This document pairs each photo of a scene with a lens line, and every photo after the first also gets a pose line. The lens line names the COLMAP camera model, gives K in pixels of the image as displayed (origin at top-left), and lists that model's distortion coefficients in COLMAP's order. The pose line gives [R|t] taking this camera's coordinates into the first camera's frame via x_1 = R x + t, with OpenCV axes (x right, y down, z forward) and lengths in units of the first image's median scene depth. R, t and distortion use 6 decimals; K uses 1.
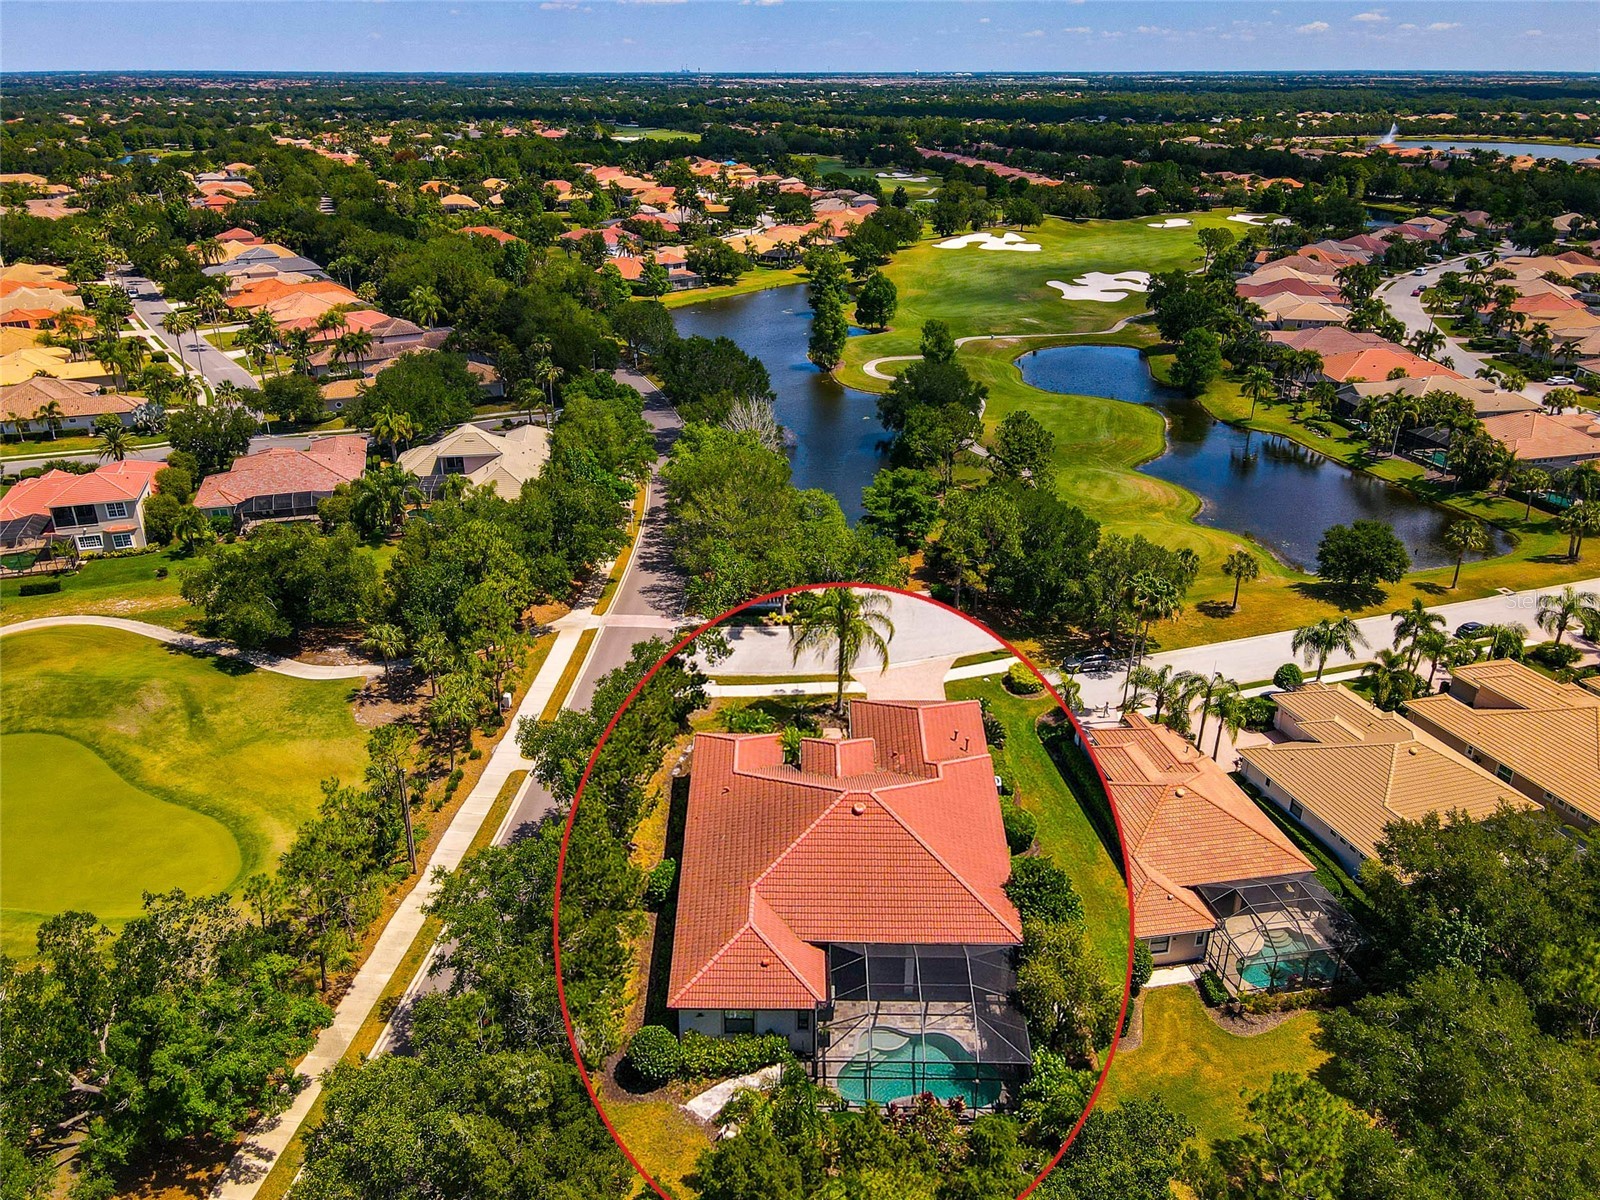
lens RADIAL K [[1193.3, 0, 795.0], [0, 1193.3, 602.8], [0, 0, 1]] dist [0.000907, 0.005121]
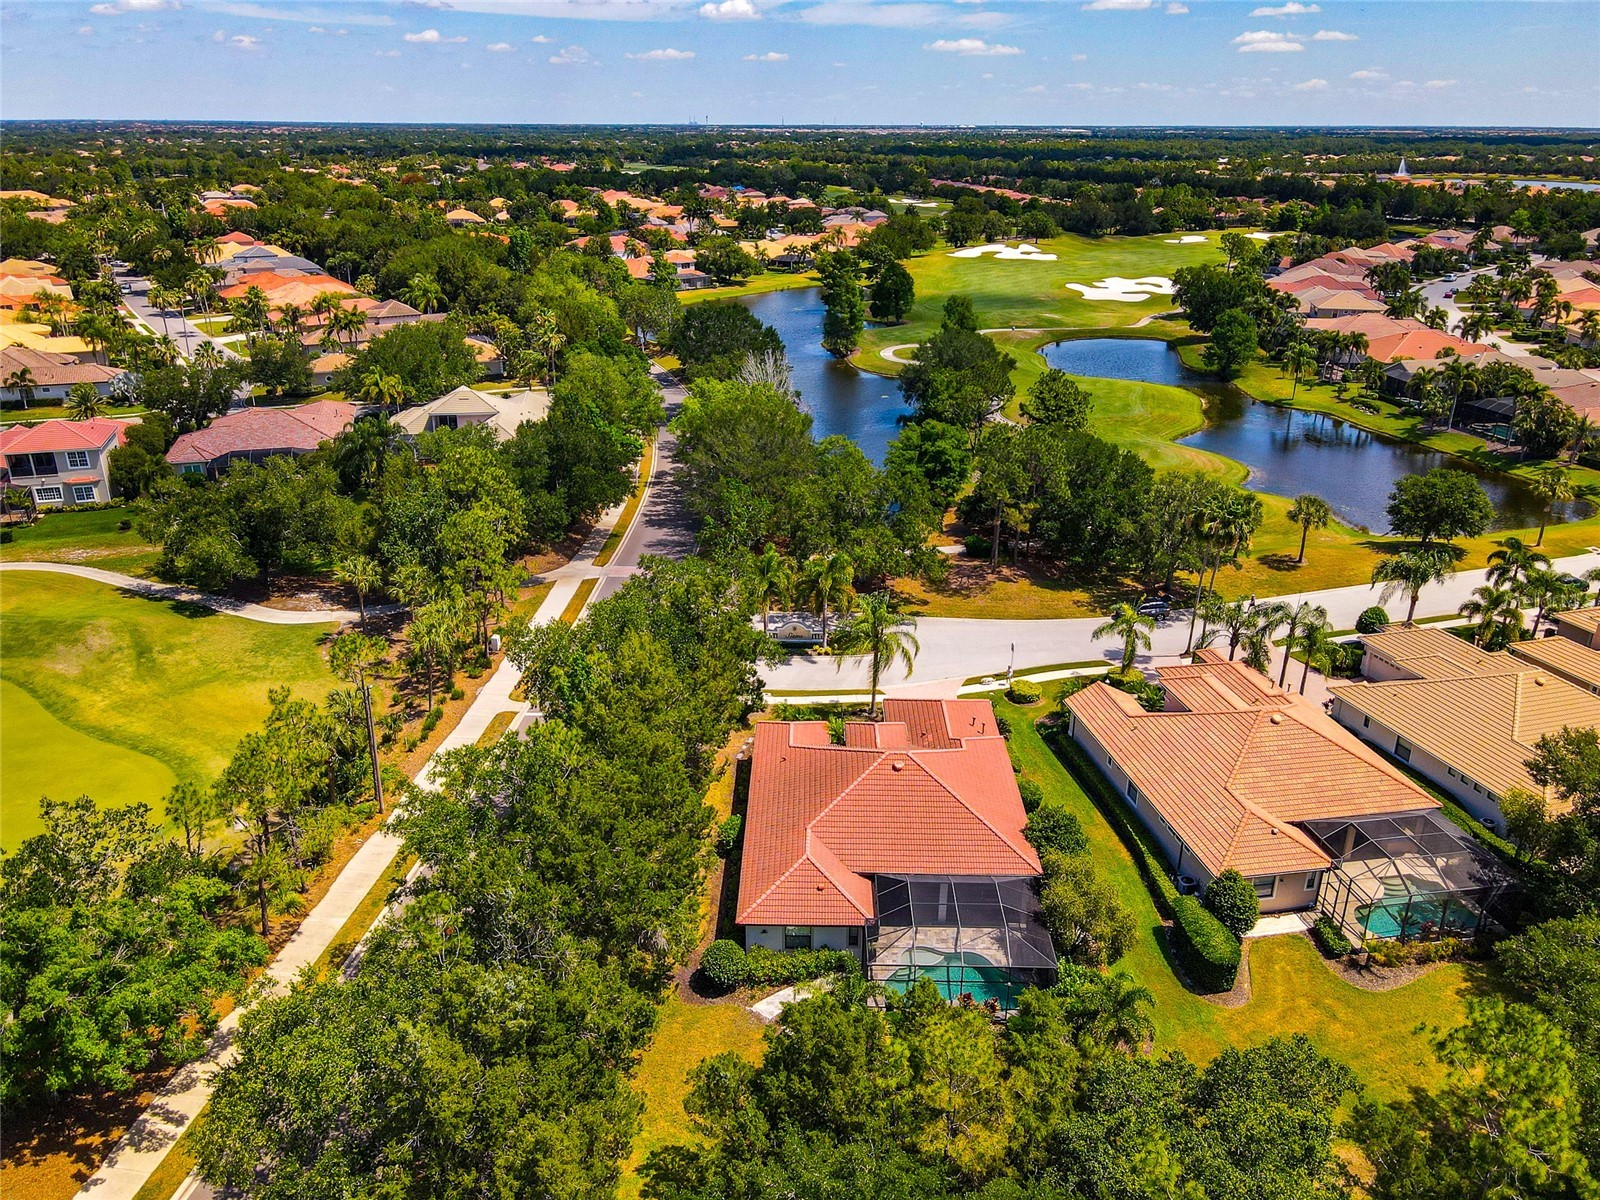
lens RADIAL K [[1193.3, 0, 795.0], [0, 1193.3, 602.8], [0, 0, 1]] dist [0.000907, 0.005121]
pose [[0.999977, 0.006477, -0.002100, -0.012269], [-0.006558, 0.999124, -0.041329, 0.066805], [0.001830, 0.041342, 0.999143, 0.083549]]
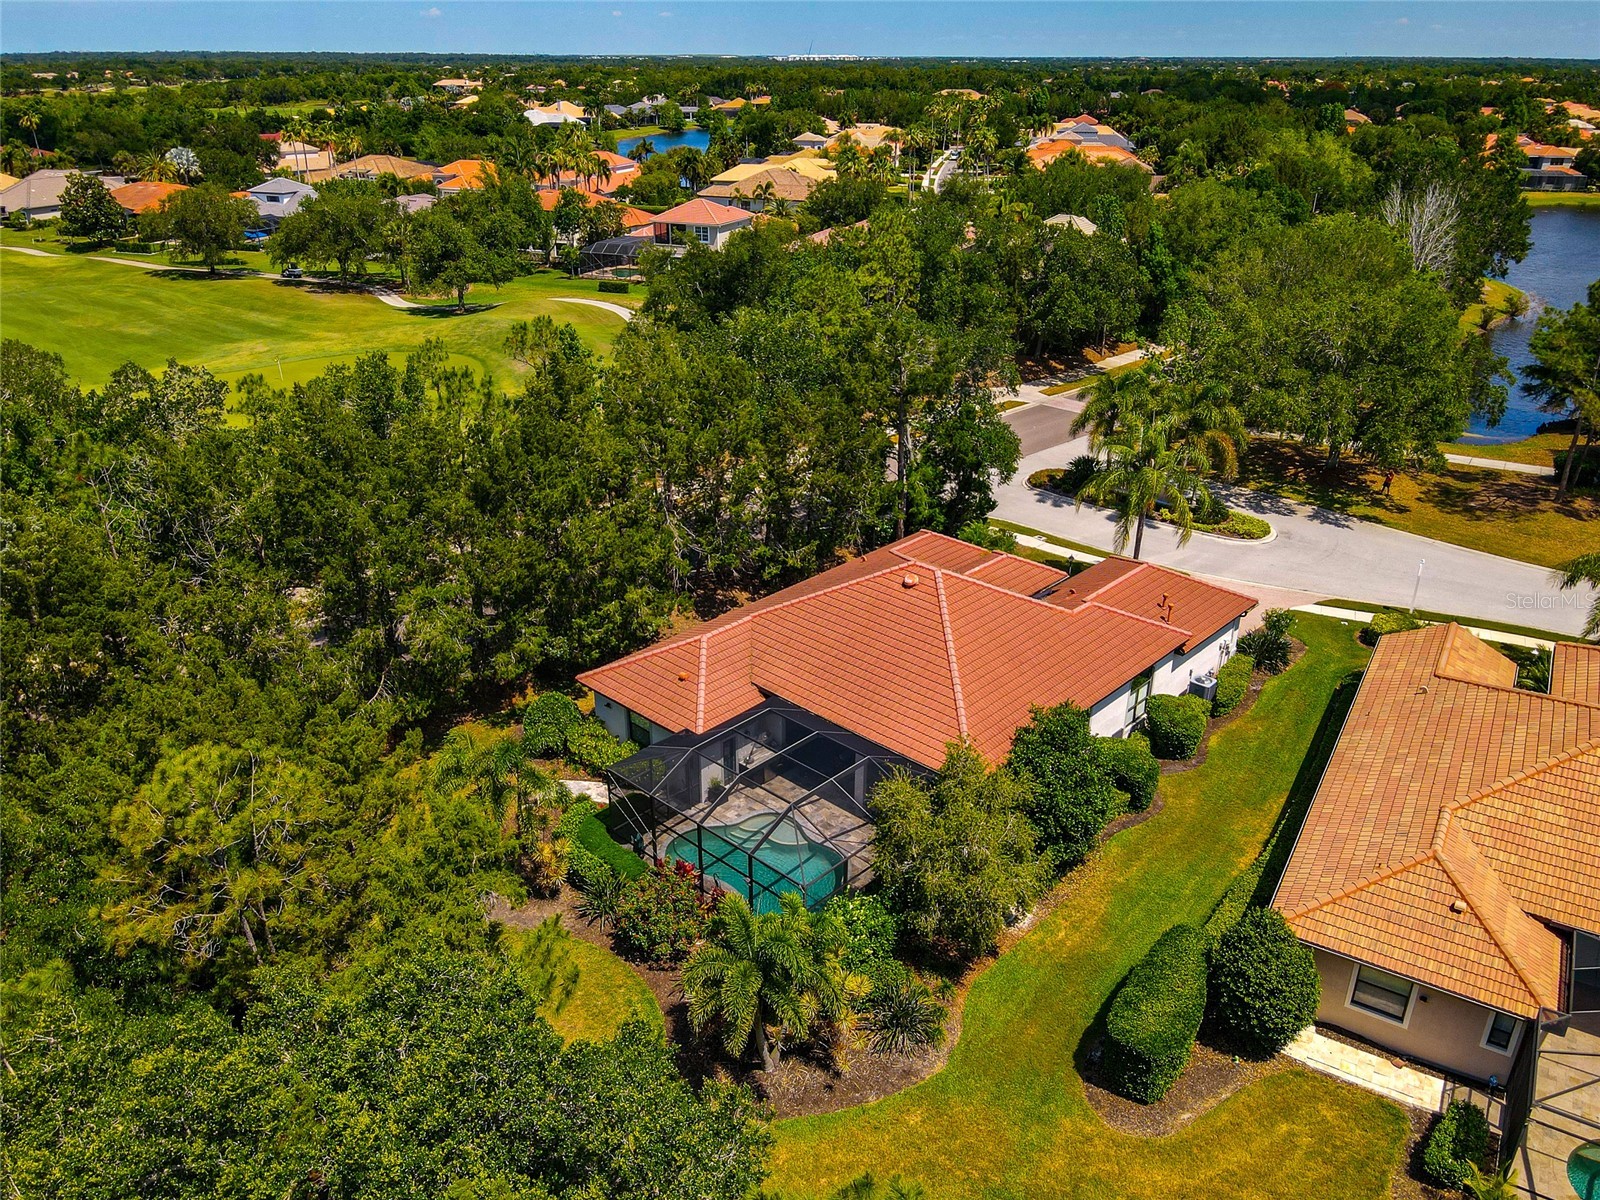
lens RADIAL K [[1193.3, 0, 795.0], [0, 1193.3, 602.8], [0, 0, 1]] dist [0.000907, 0.005121]
pose [[0.732491, 0.285122, -0.618193, 0.201998], [-0.284265, 0.953217, 0.102819, 0.092866], [0.618587, 0.100417, 0.779273, 0.289315]]
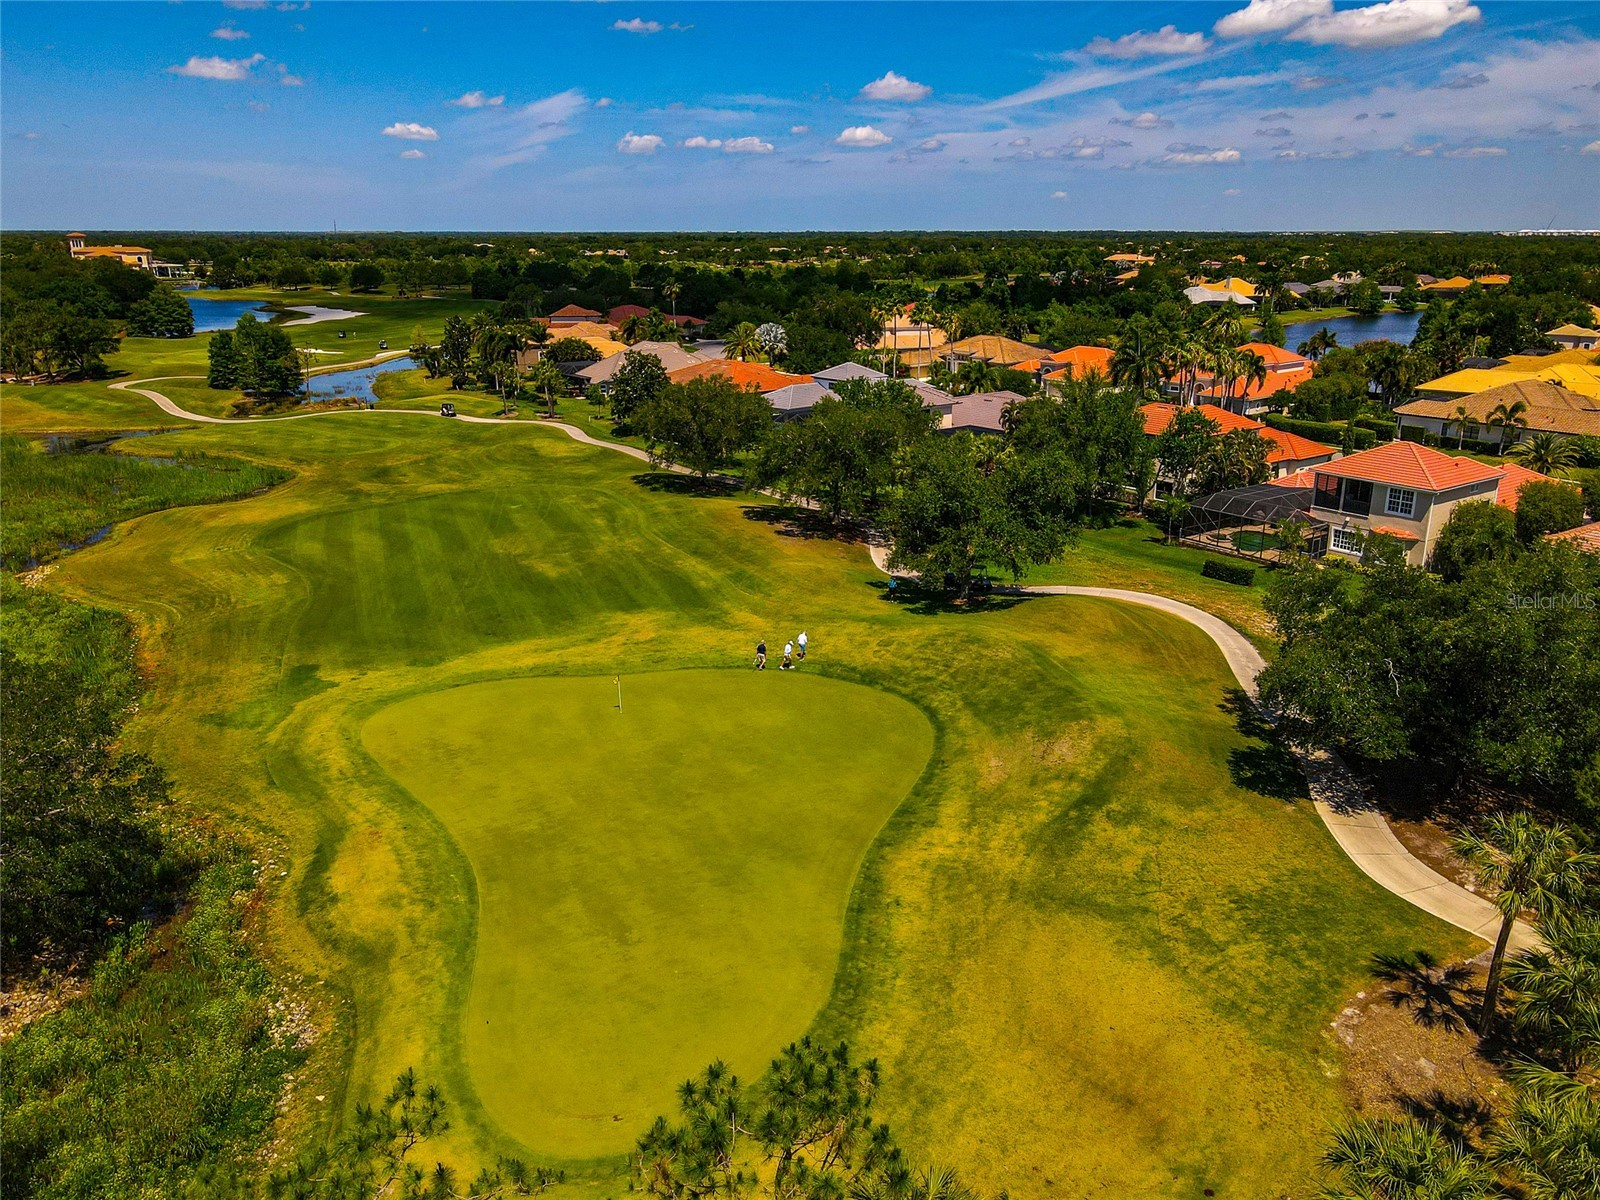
lens RADIAL K [[1193.3, 0, 795.0], [0, 1193.3, 602.8], [0, 0, 1]] dist [0.000907, 0.005121]
pose [[0.291263, 0.282583, -0.913955, -0.096369], [-0.395109, 0.905619, 0.154090, -0.004250], [0.871237, 0.316231, 0.375424, 0.523564]]
